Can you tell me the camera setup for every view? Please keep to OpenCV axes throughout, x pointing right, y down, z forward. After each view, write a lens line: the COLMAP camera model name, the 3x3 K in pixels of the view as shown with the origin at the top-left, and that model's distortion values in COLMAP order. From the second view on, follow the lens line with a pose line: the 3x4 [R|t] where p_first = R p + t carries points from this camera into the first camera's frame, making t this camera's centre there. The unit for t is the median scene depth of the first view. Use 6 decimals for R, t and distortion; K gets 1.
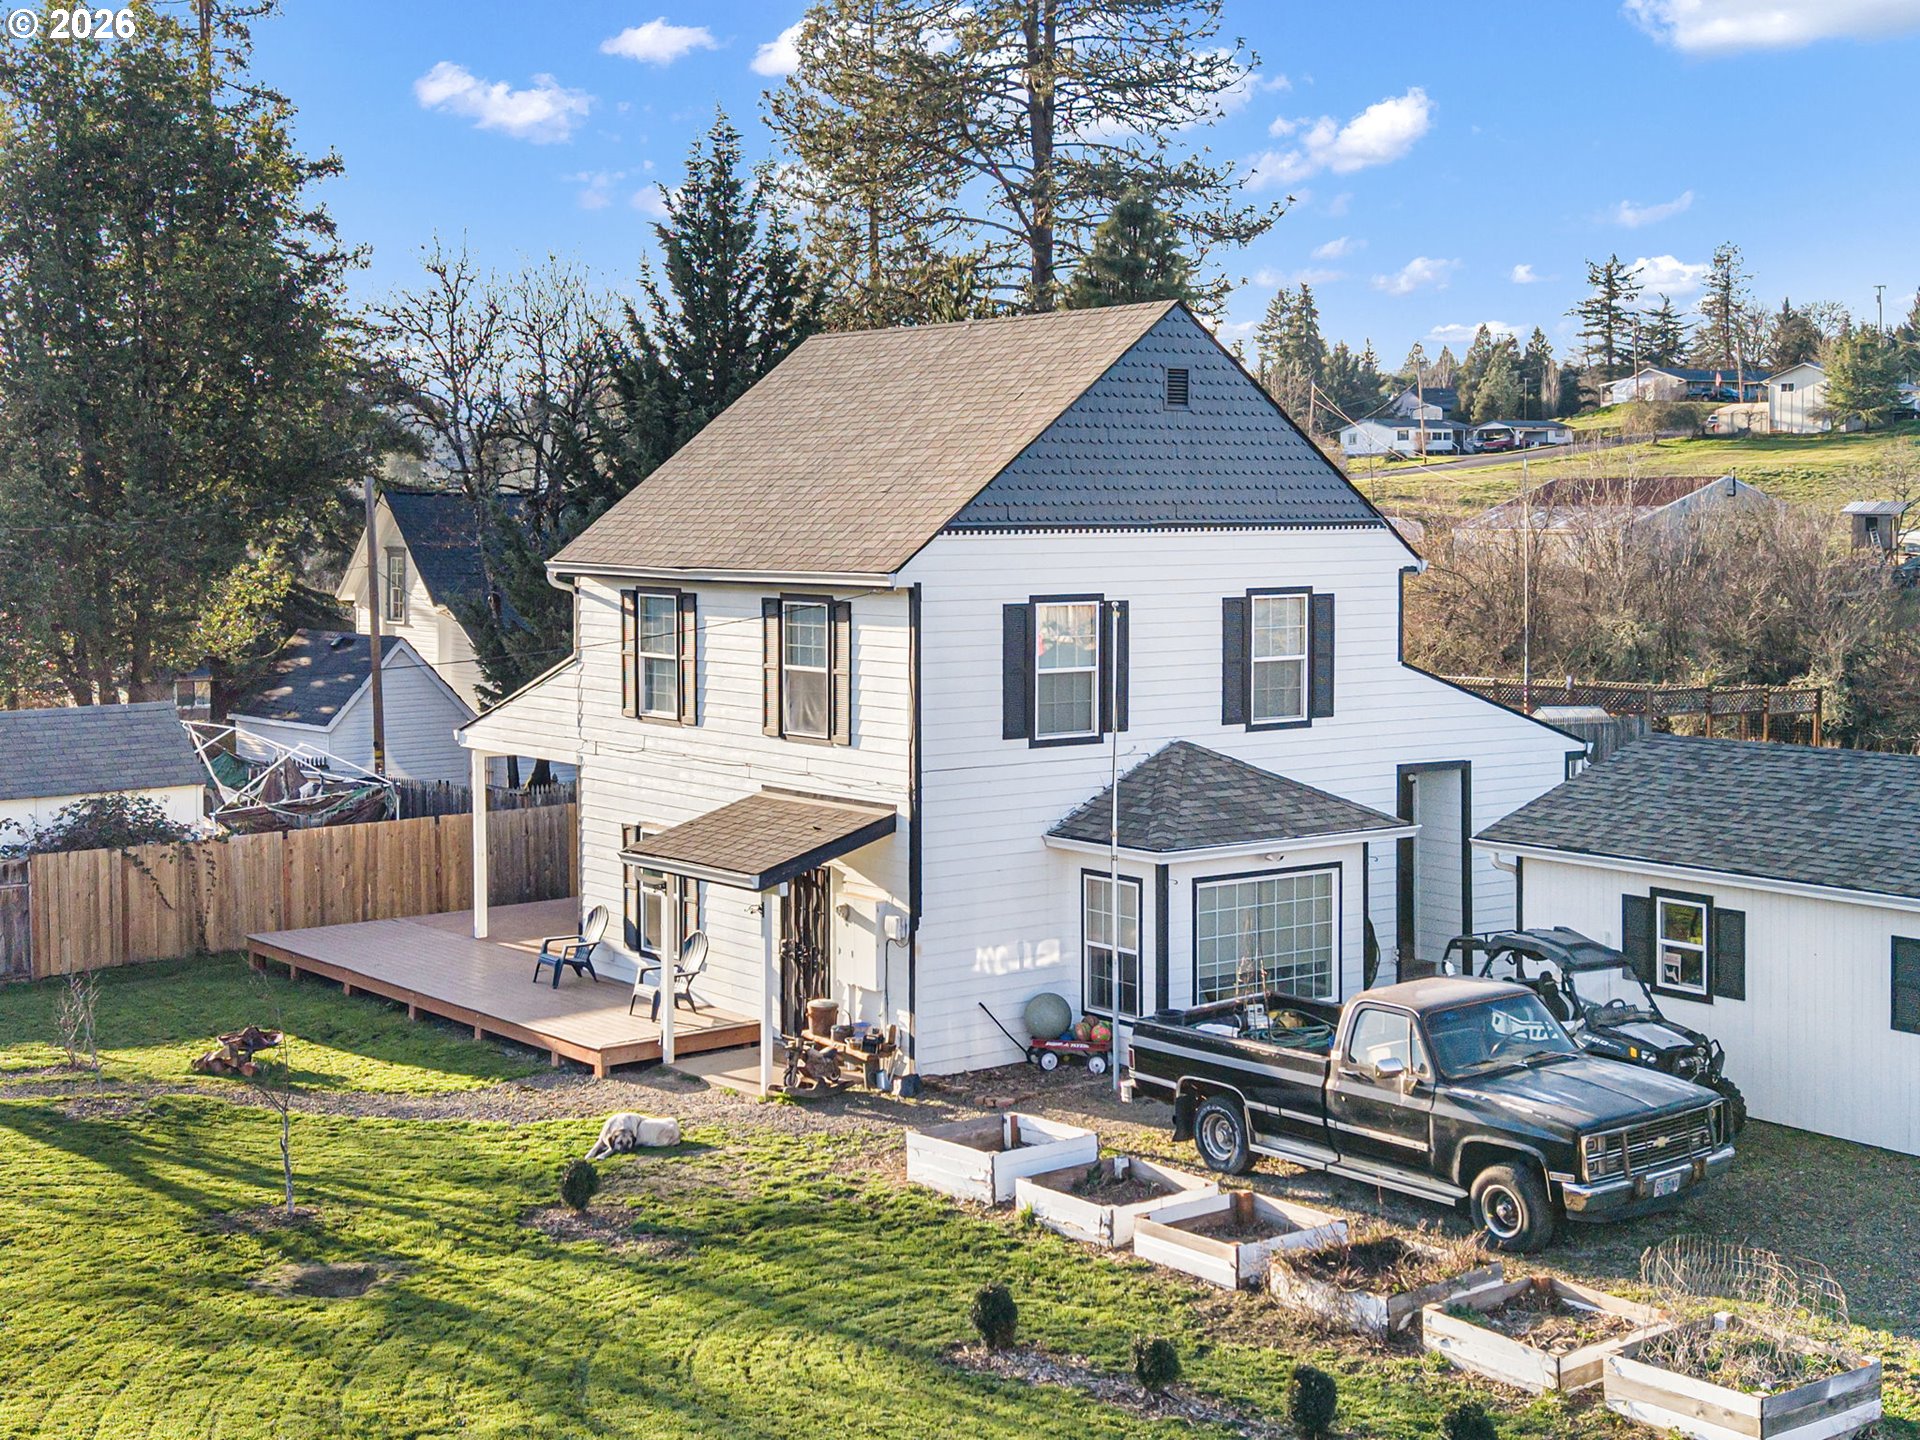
lens RADIAL K [[2579.9, 0, 962.1], [0, 2579.9, 592.7], [0, 0, 1]] dist [0.061161, -0.059814]
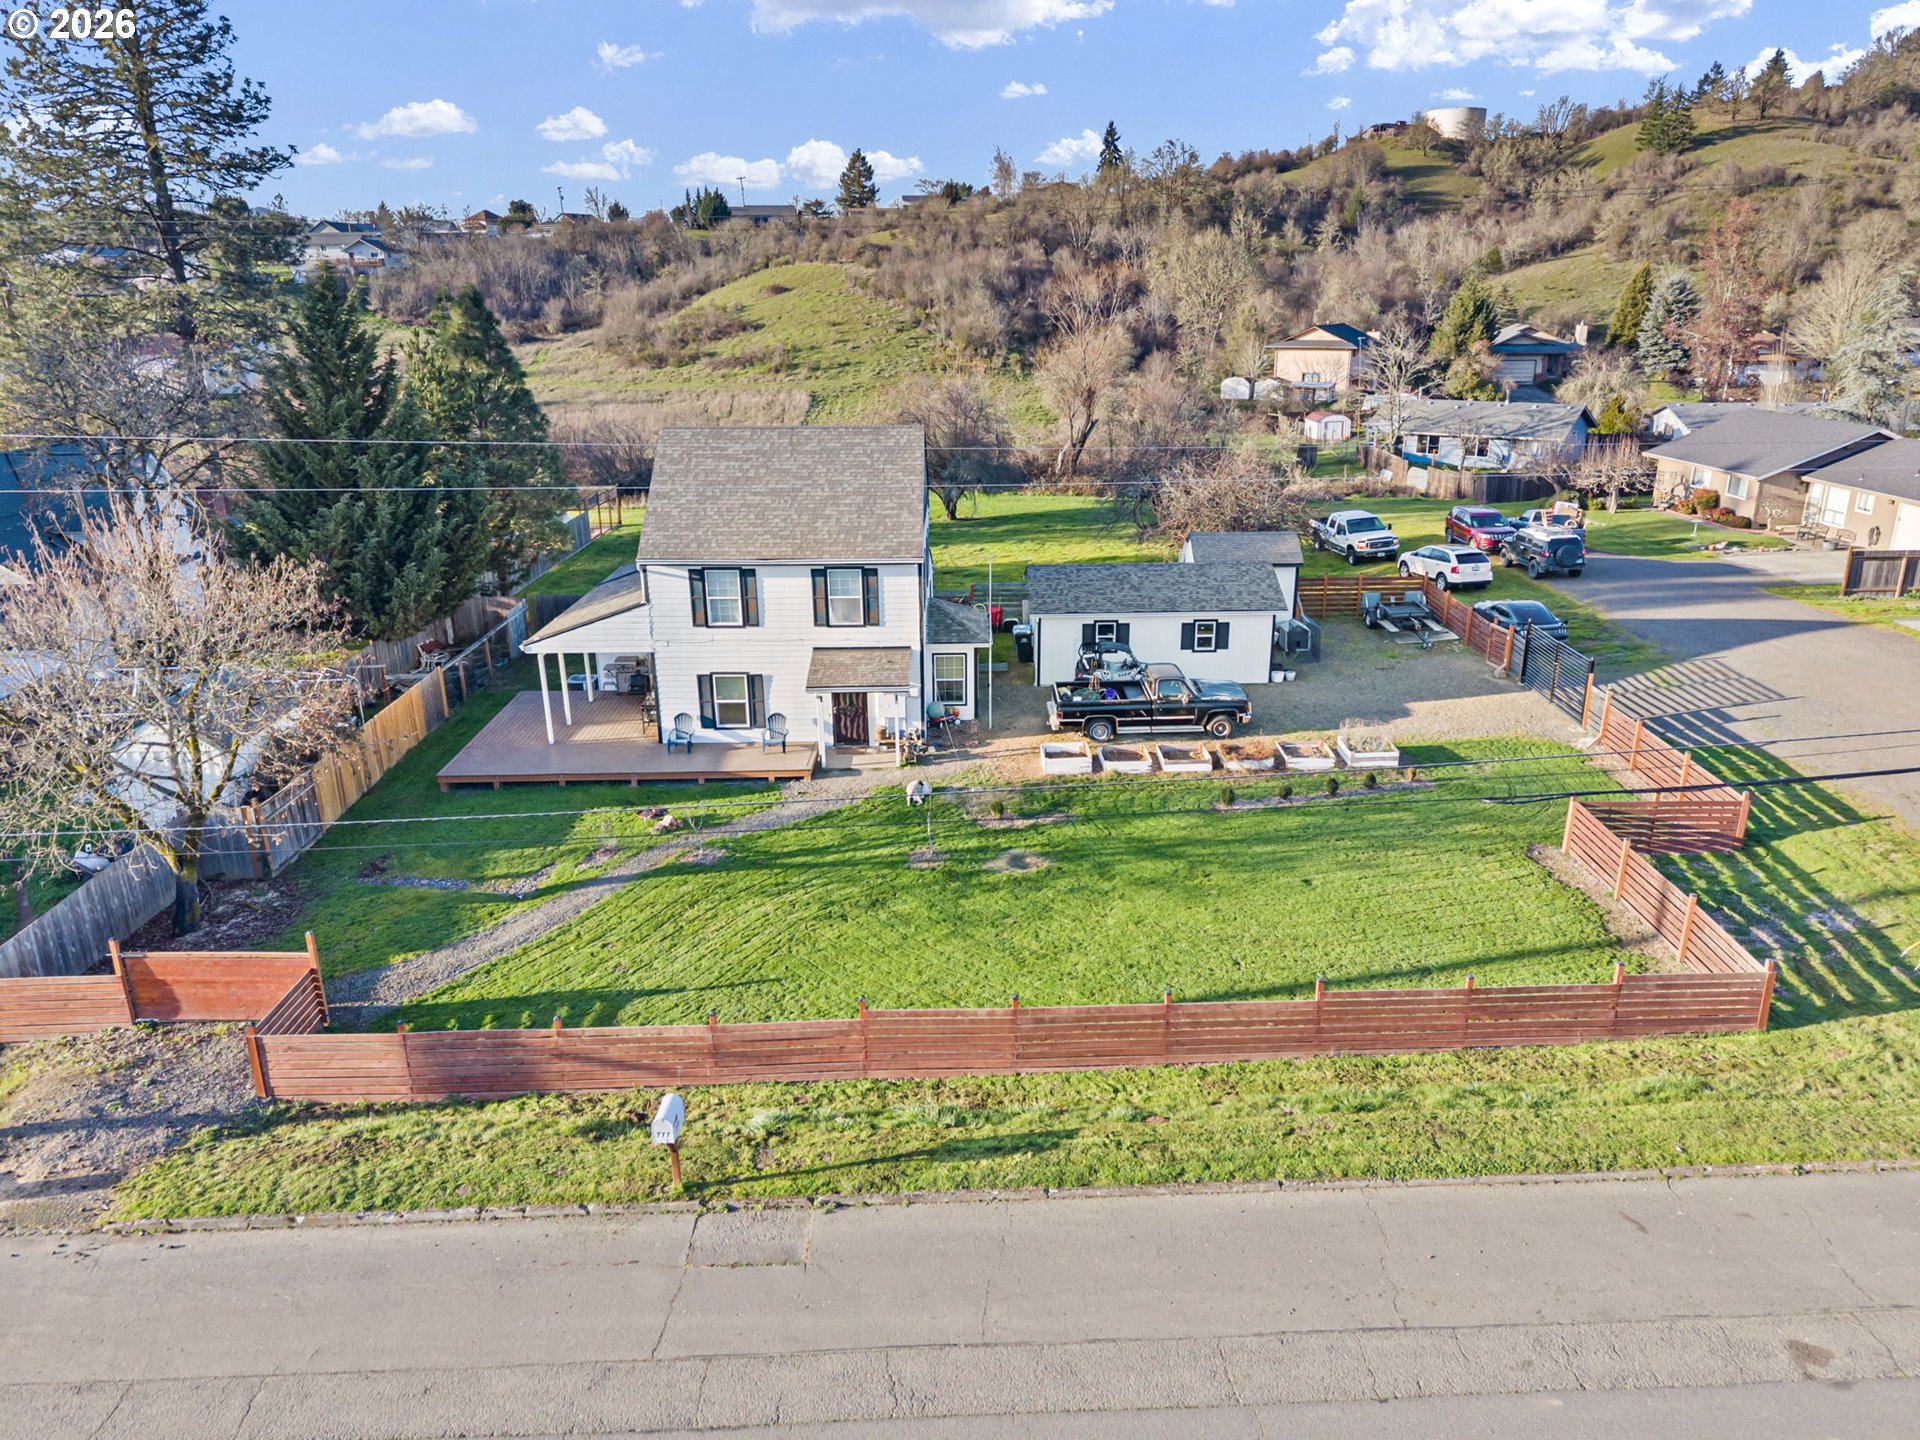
lens RADIAL K [[1282.1, 0, 954.5], [0, 1282.1, 715.1], [0, 0, 1]] dist [0.033756, -0.032201]
pose [[0.601370, -0.255145, 0.757136, -0.895626], [0.037271, 0.955566, 0.292410, -0.202766], [-0.798101, -0.147628, 0.584158, 0.195176]]
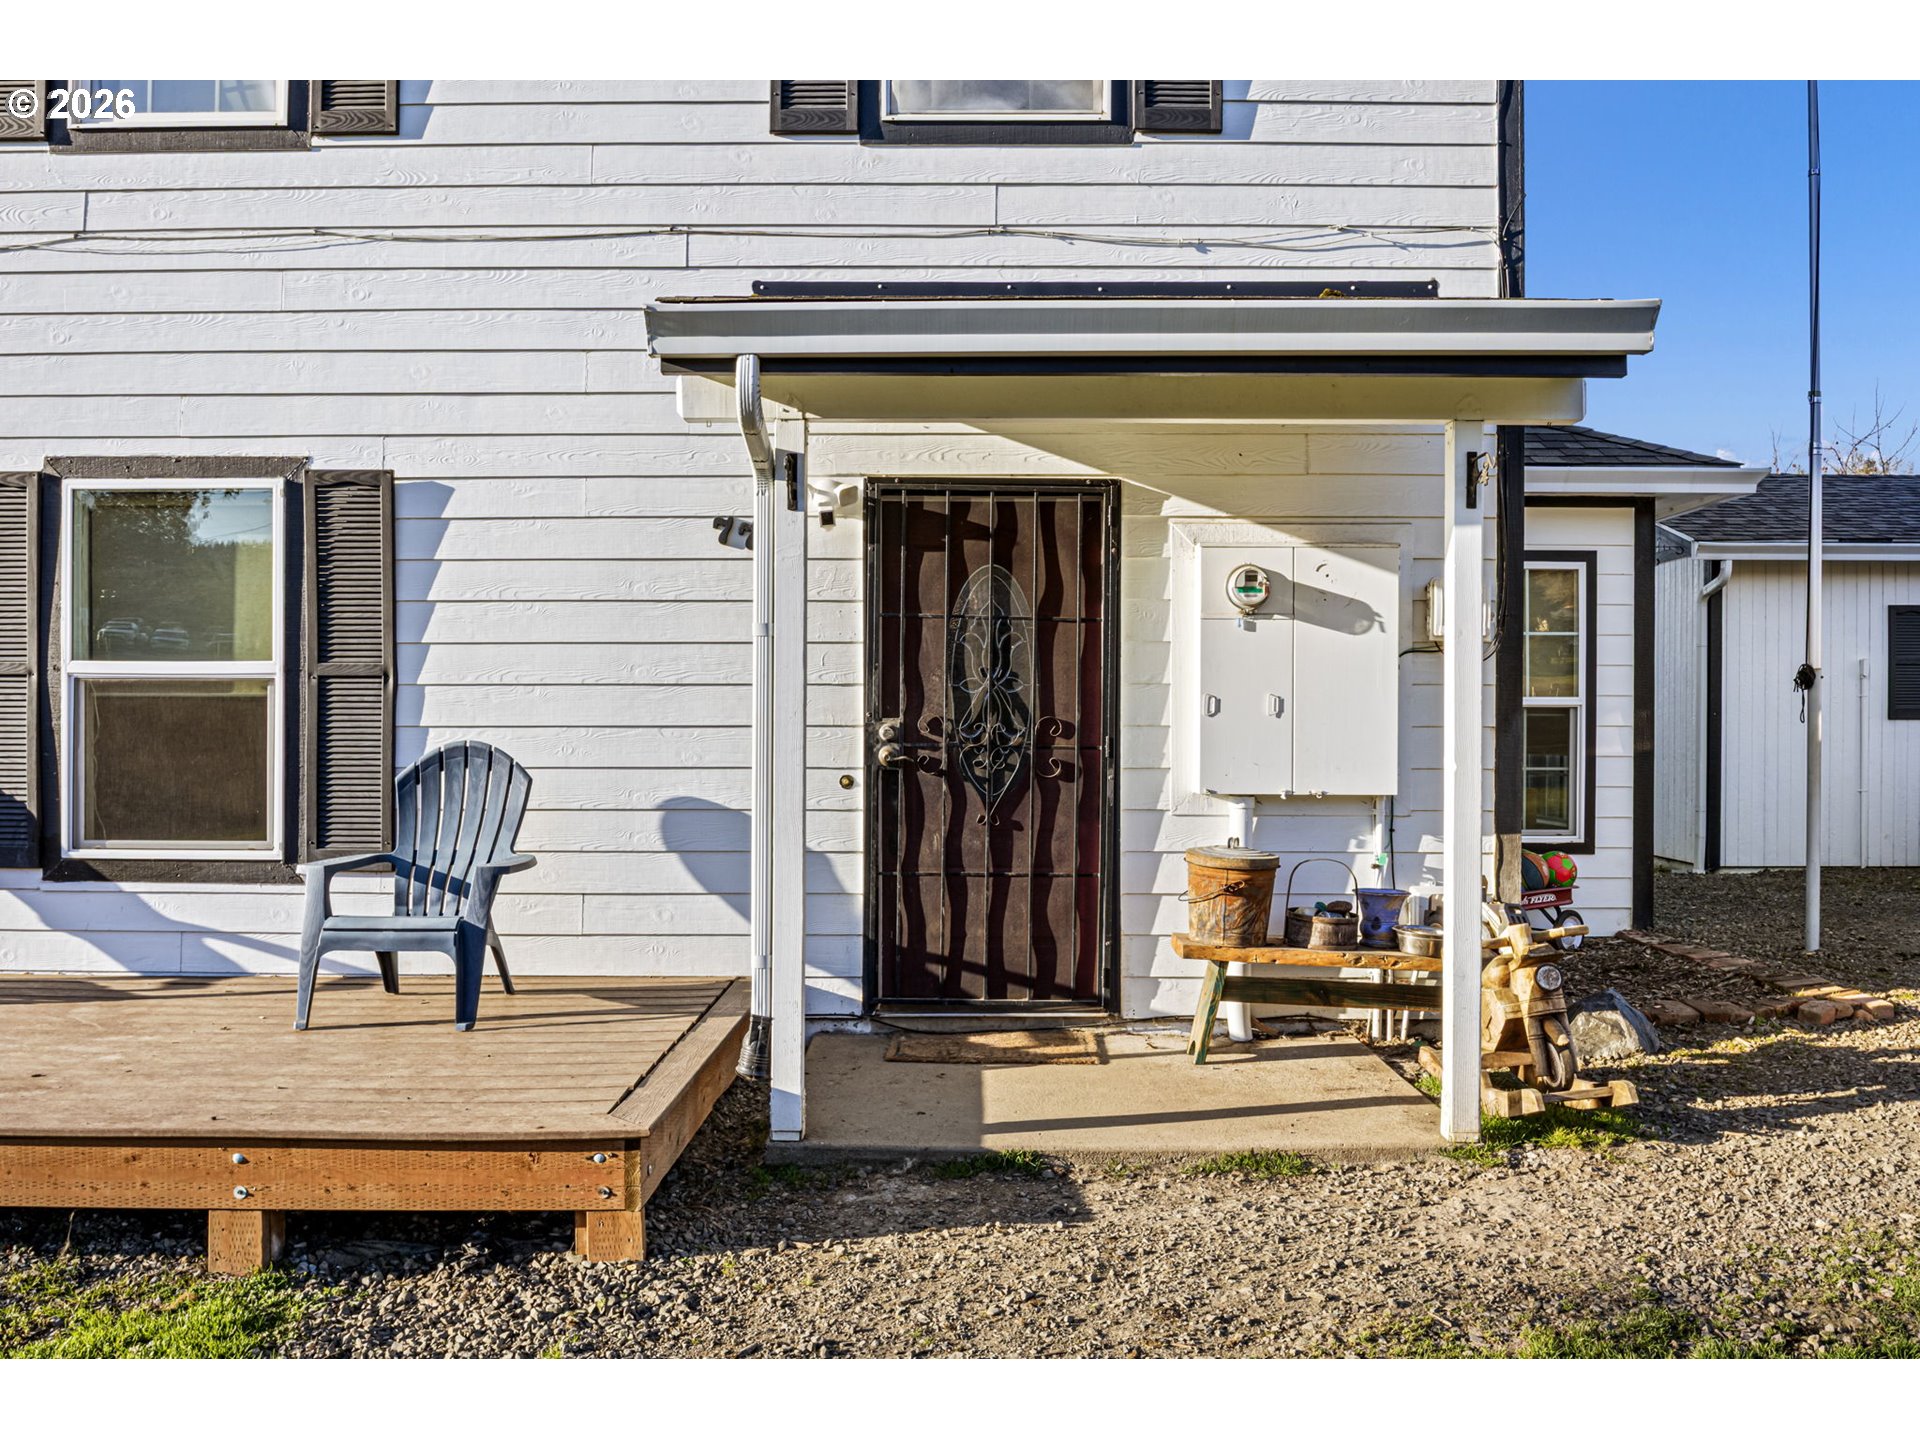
lens RADIAL K [[1473.9, 0, 966.6], [0, 1473.9, 720.6], [0, 0, 1]] dist [-0.011418, -0.006687]
pose [[0.600409, 0.007655, 0.799656, -0.214159], [0.023251, 0.999364, -0.027025, 0.136460], [-0.799355, 0.034819, 0.599849, 0.850376]]
